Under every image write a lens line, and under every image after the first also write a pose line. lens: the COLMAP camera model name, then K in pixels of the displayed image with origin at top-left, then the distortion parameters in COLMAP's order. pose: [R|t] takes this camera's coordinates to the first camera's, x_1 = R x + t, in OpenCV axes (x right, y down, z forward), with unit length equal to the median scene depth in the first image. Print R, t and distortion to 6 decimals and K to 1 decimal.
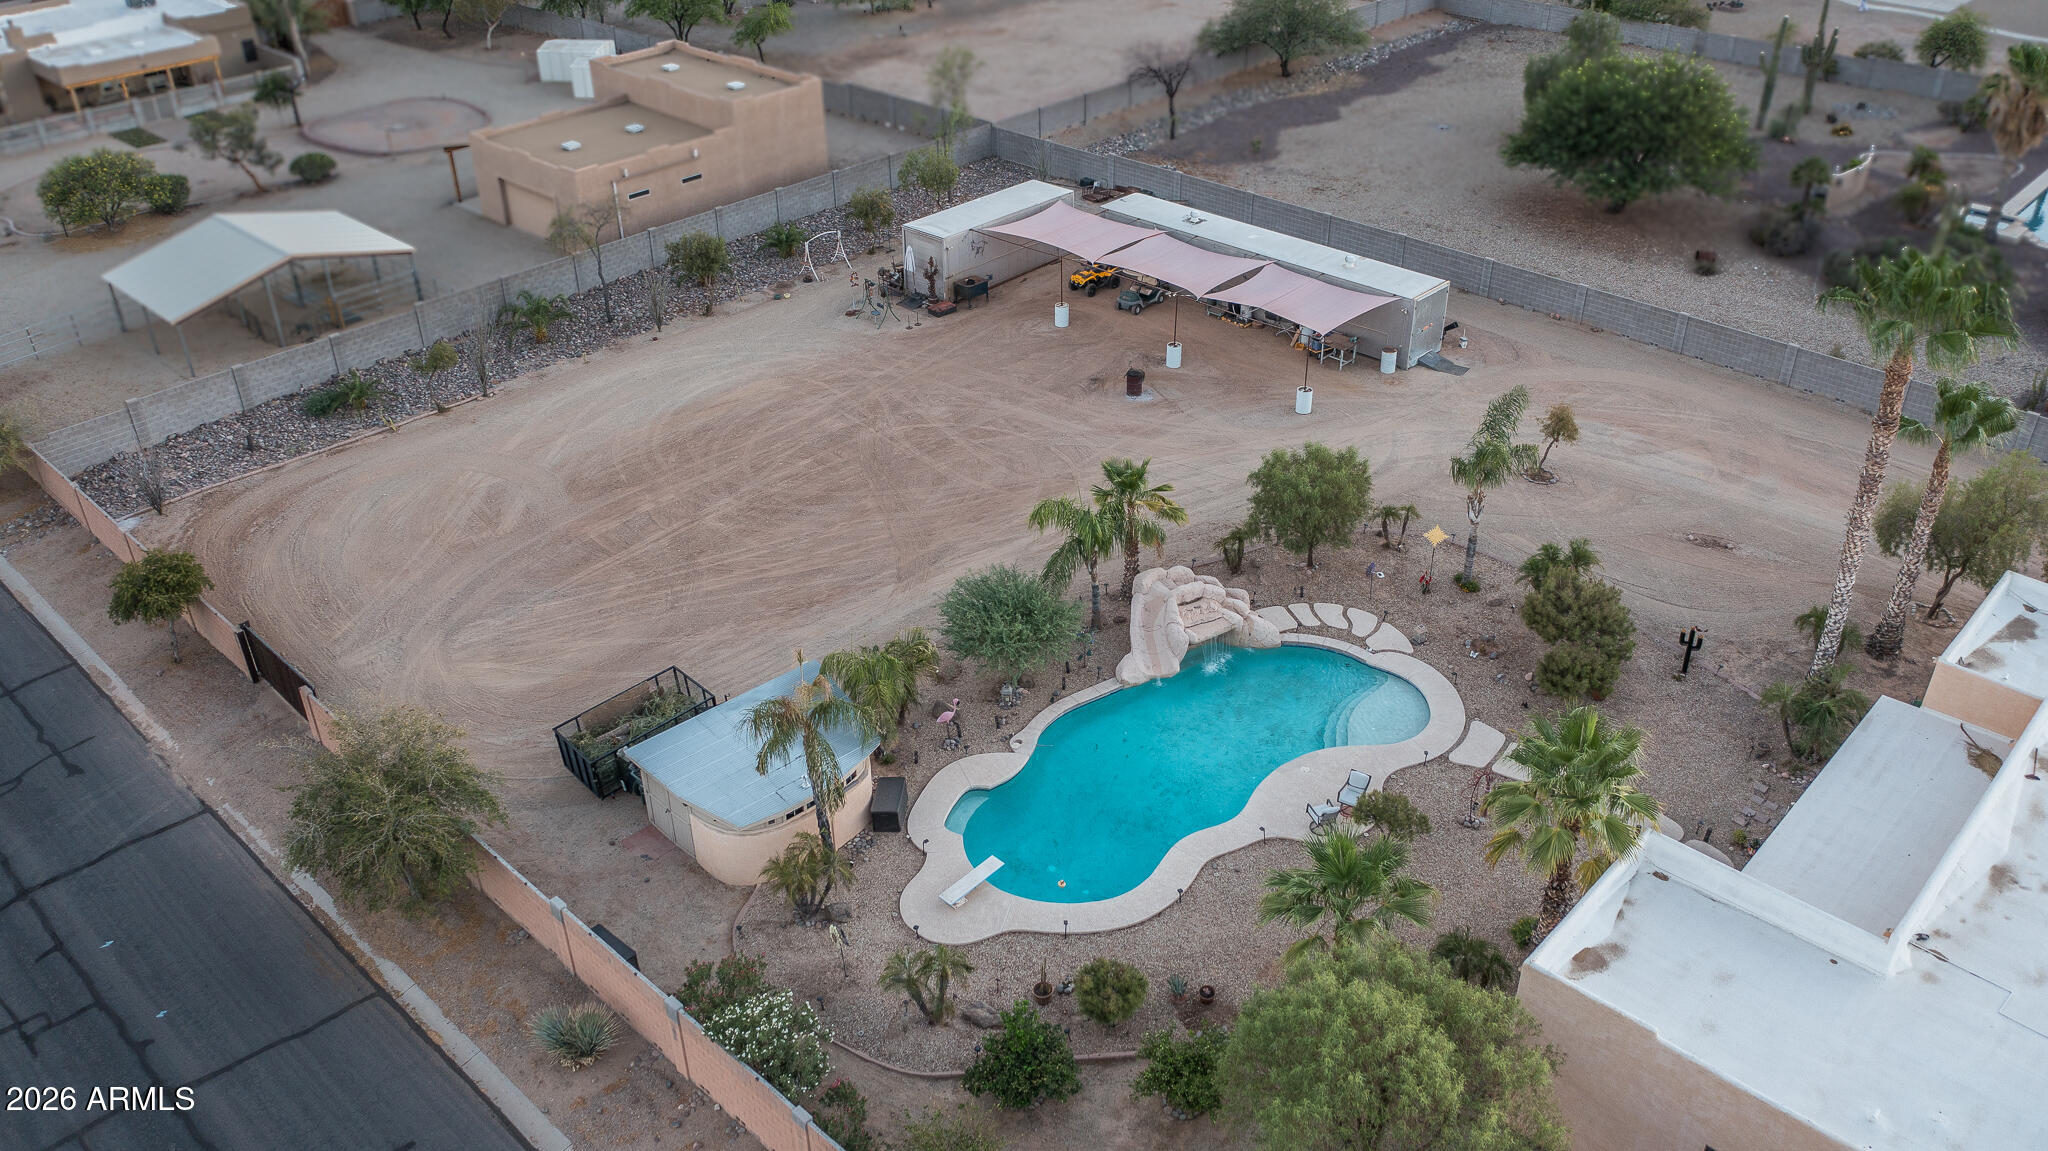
lens RADIAL K [[1598.5, 0, 1018.1], [0, 1598.5, 579.7], [0, 0, 1]] dist [-0.038494, 0.009411]
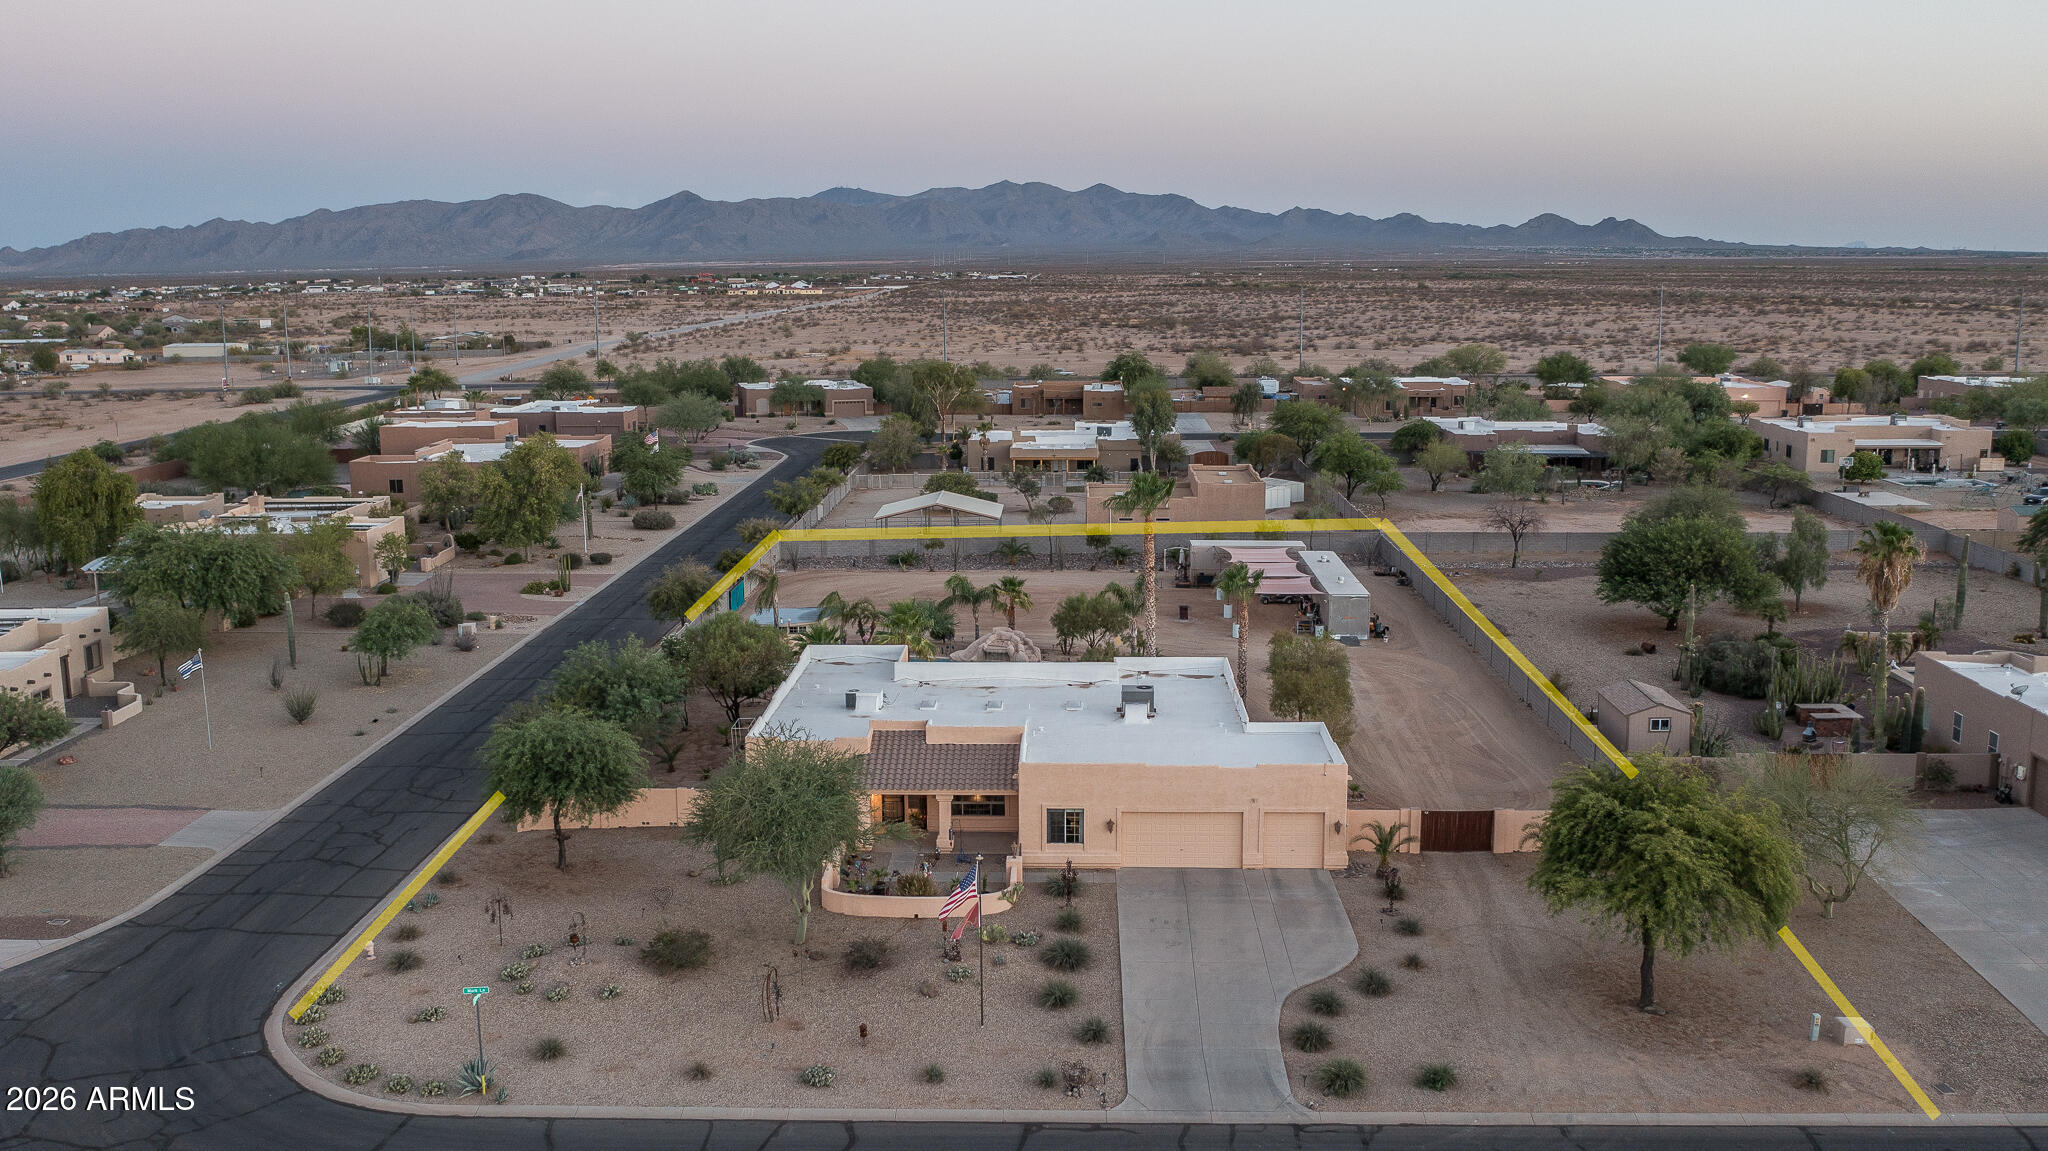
lens RADIAL K [[1728.7, 0, 1006.6], [0, 1728.7, 573.1], [0, 0, 1]] dist [-0.035916, 0.004351]
pose [[0.659010, 0.143765, -0.738267, 1.313491], [-0.400825, 0.897695, -0.182983, 0.258932], [0.636432, 0.416504, 0.649214, -0.367138]]
